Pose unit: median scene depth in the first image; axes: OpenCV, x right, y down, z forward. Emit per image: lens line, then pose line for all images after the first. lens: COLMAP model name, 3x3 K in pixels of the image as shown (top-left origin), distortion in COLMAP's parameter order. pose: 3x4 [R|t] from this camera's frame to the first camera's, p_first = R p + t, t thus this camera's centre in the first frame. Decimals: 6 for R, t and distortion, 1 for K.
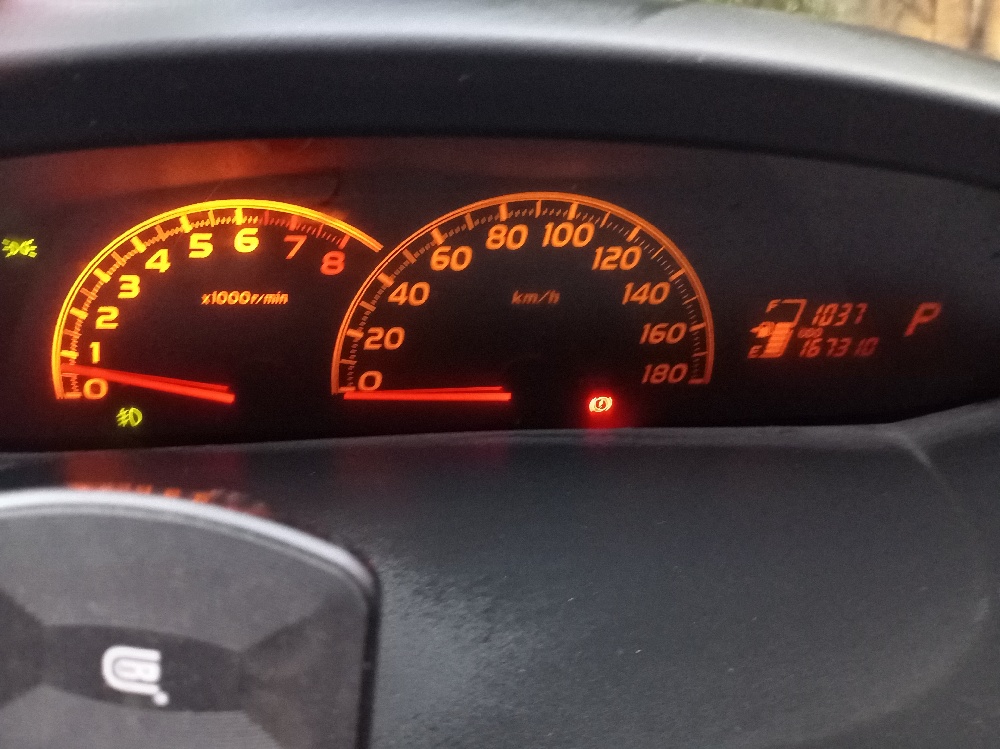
lens RADIAL K [[792.6, 0, 501.3], [0, 792.6, 371.2], [0, 0, 1]] dist [0.012981, -0.017116]
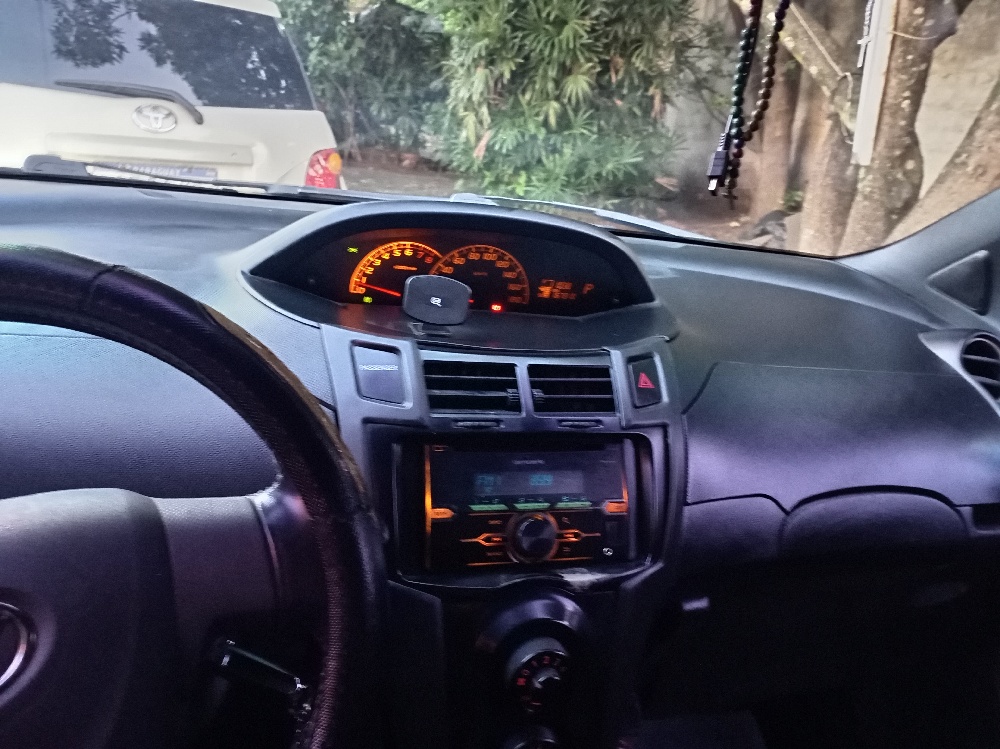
lens RADIAL K [[792.6, 0, 498.2], [0, 792.6, 375.8], [0, 0, 1]] dist [0.012981, -0.017116]
pose [[0.986917, 0.035219, 0.157337, -0.457264], [-0.018634, 0.994227, -0.105670, 0.801173], [-0.160150, 0.101356, 0.981875, -2.697072]]
